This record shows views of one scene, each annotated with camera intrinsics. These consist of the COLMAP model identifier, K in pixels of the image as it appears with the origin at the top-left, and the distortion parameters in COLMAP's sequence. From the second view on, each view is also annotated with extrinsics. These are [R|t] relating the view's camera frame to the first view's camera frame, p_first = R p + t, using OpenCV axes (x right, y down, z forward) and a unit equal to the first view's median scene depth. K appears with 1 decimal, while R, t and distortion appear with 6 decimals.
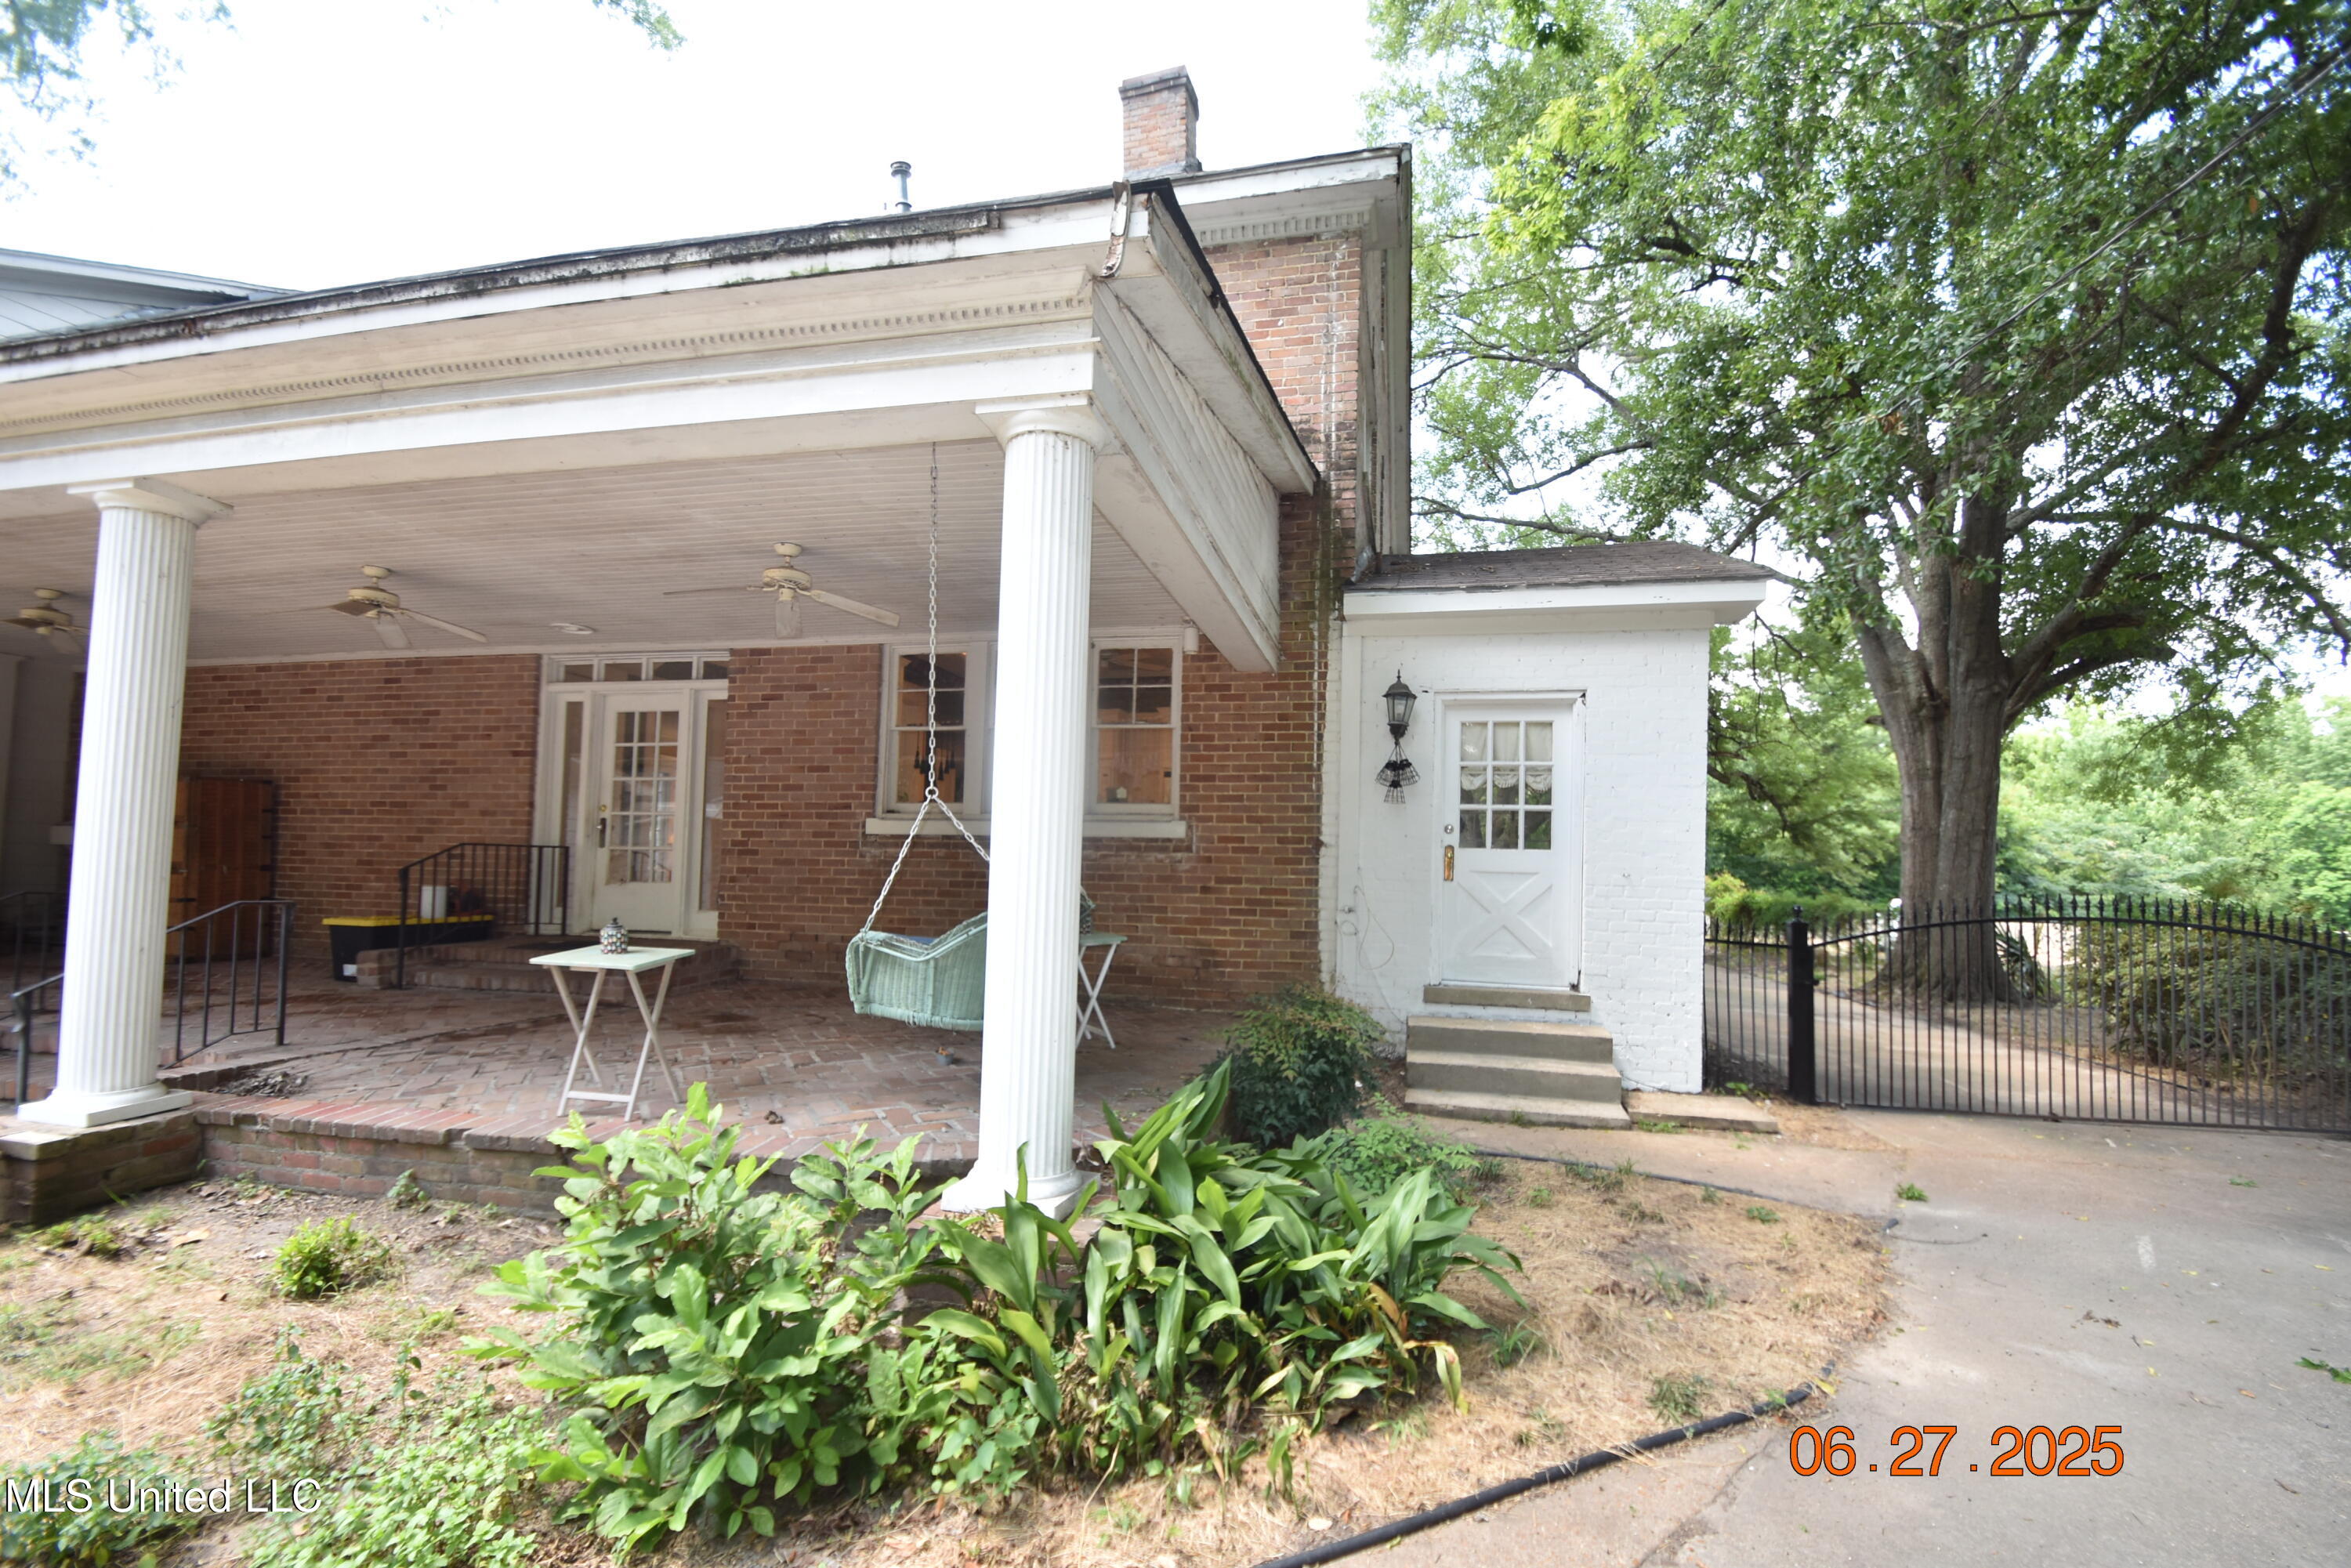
lens RADIAL K [[1046.1, 0, 1172.1], [0, 1046.1, 801.6], [0, 0, 1]] dist [-0.003661, -0.005531]
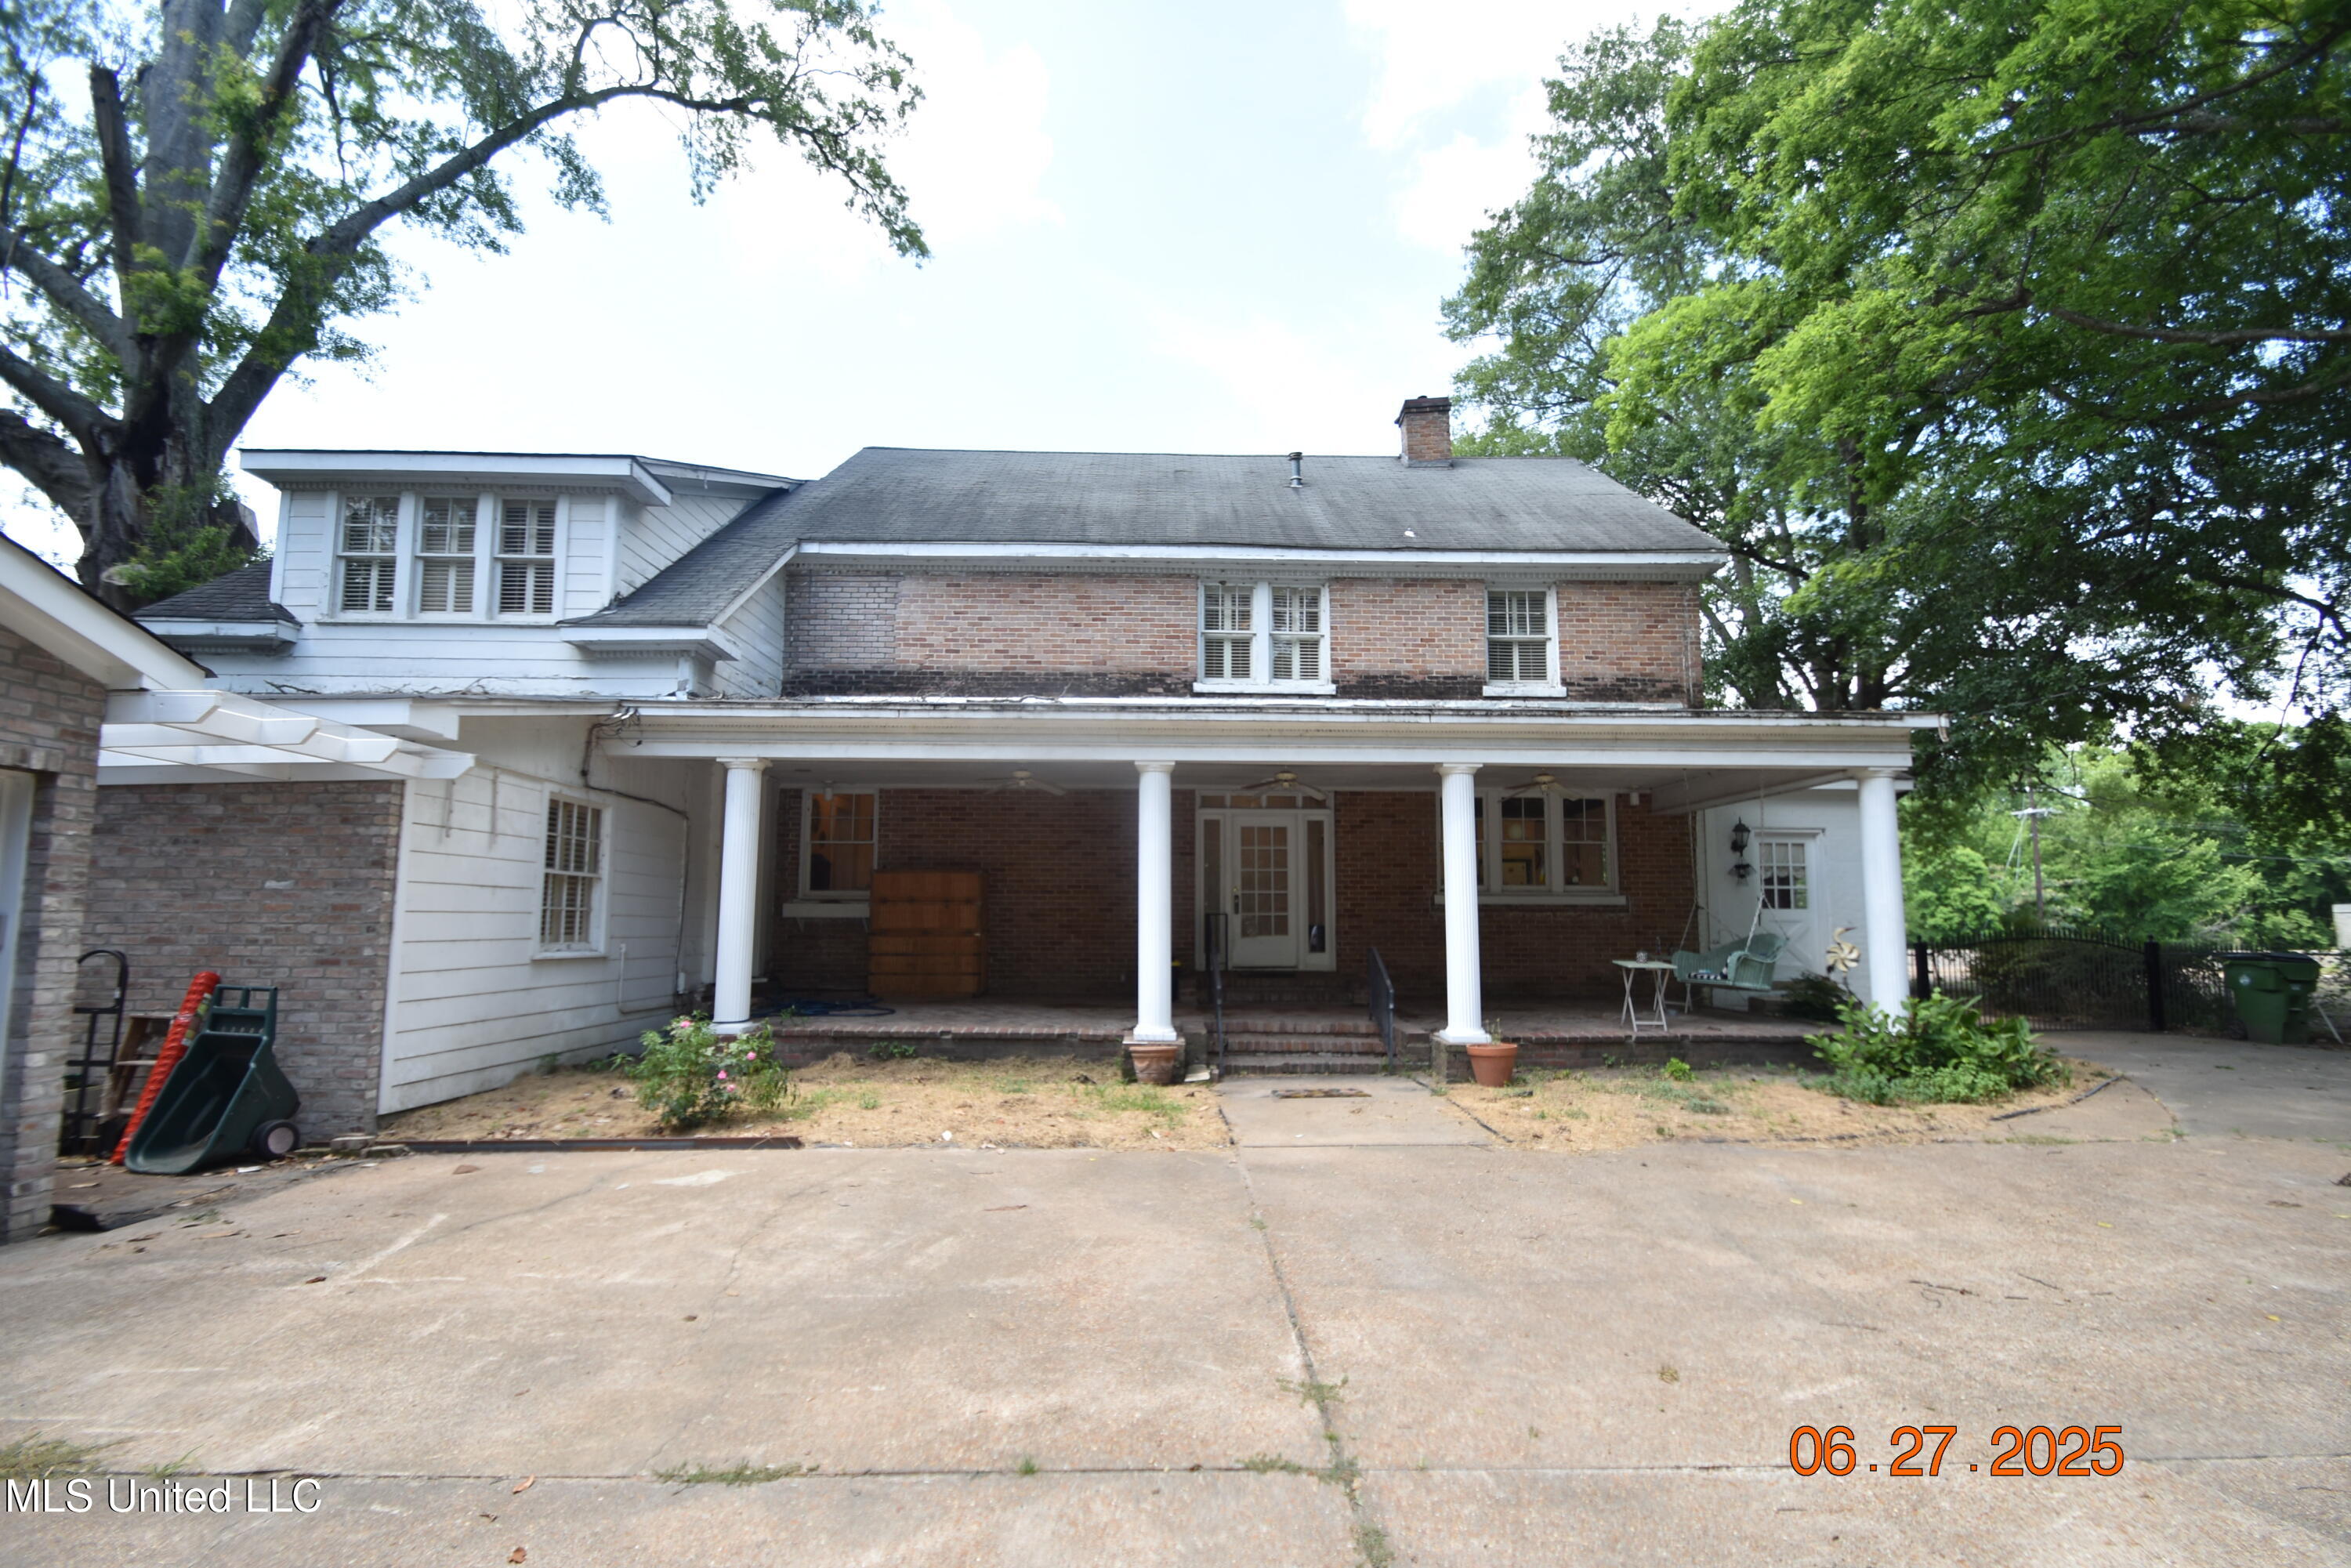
lens RADIAL K [[1046.1, 0, 1182.5], [0, 1046.1, 786.7], [0, 0, 1]] dist [-0.003661, -0.005531]
pose [[0.968555, 0.013685, 0.248422, -1.248132], [0.000910, 0.998285, -0.058542, -0.068640], [-0.248797, 0.056927, 0.966881, -0.610519]]
